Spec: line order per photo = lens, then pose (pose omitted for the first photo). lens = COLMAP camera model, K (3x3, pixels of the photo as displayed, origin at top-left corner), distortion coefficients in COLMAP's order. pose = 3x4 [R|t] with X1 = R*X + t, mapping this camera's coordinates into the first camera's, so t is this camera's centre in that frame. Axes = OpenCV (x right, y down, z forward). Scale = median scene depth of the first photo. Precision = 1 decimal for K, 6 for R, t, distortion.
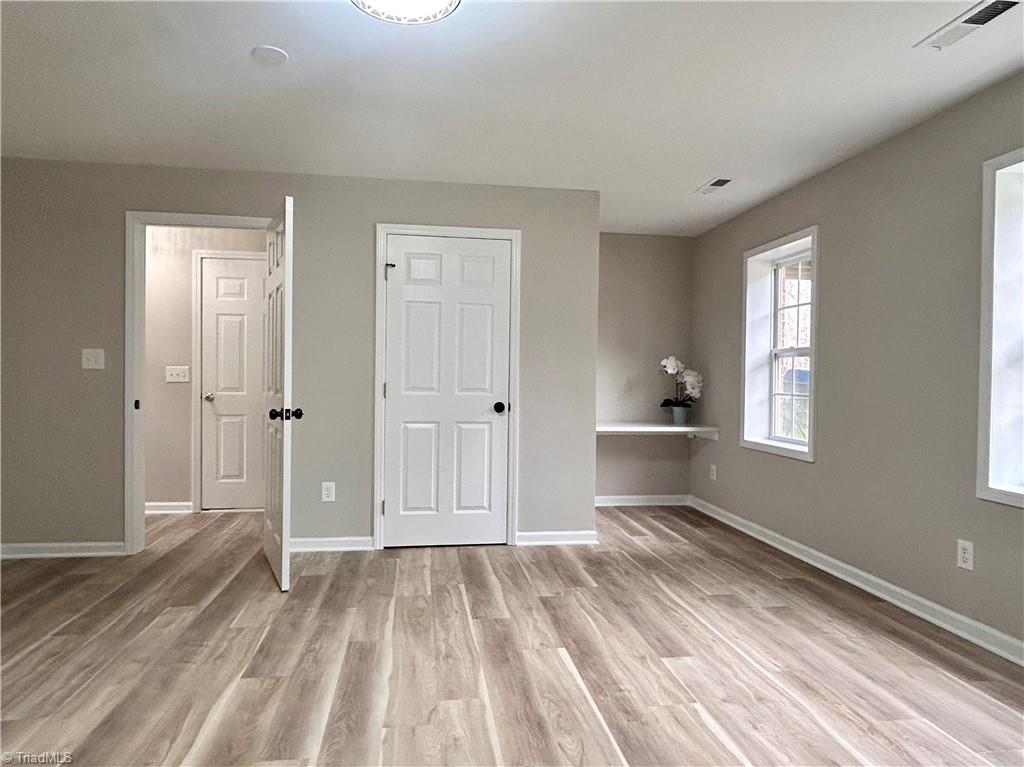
lens RADIAL K [[625.9, 0, 511.0], [0, 625.9, 378.8], [0, 0, 1]] dist [0.003802, -0.003835]
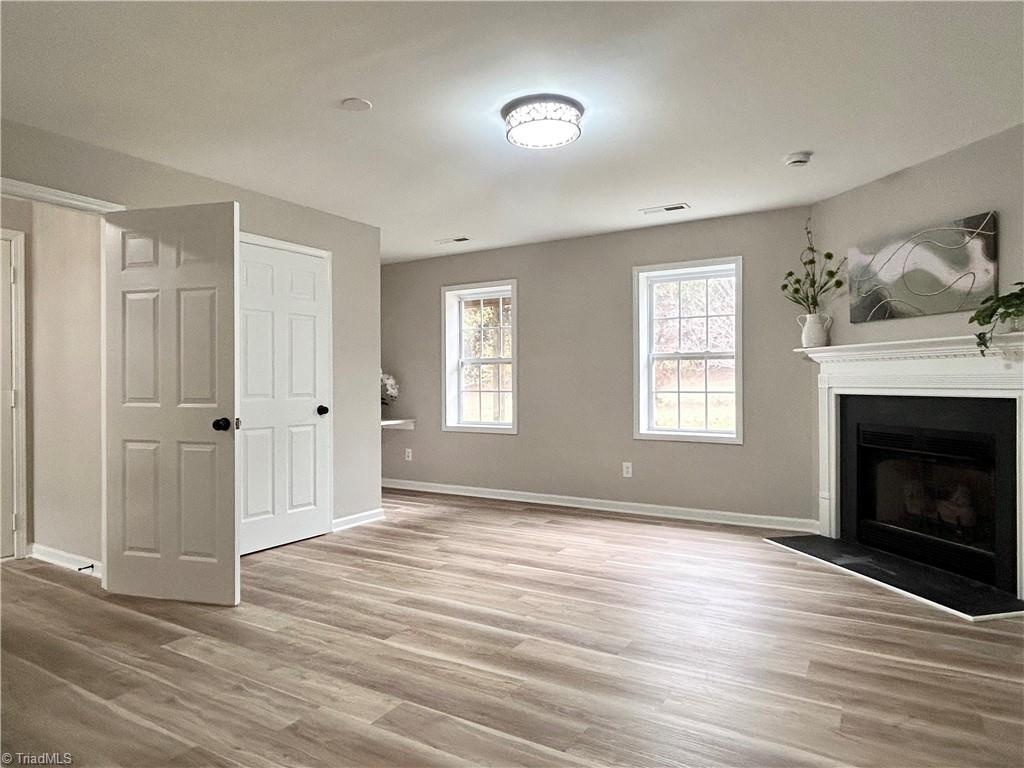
lens RADIAL K [[626.5, 0, 511.8], [0, 626.5, 385.2], [0, 0, 1]] dist [-0.016987, -0.003334]
pose [[0.634108, -0.021654, 0.772941, -0.931359], [0.018343, 0.999748, 0.012960, -0.009065], [-0.773027, 0.005960, 0.634345, 0.053210]]
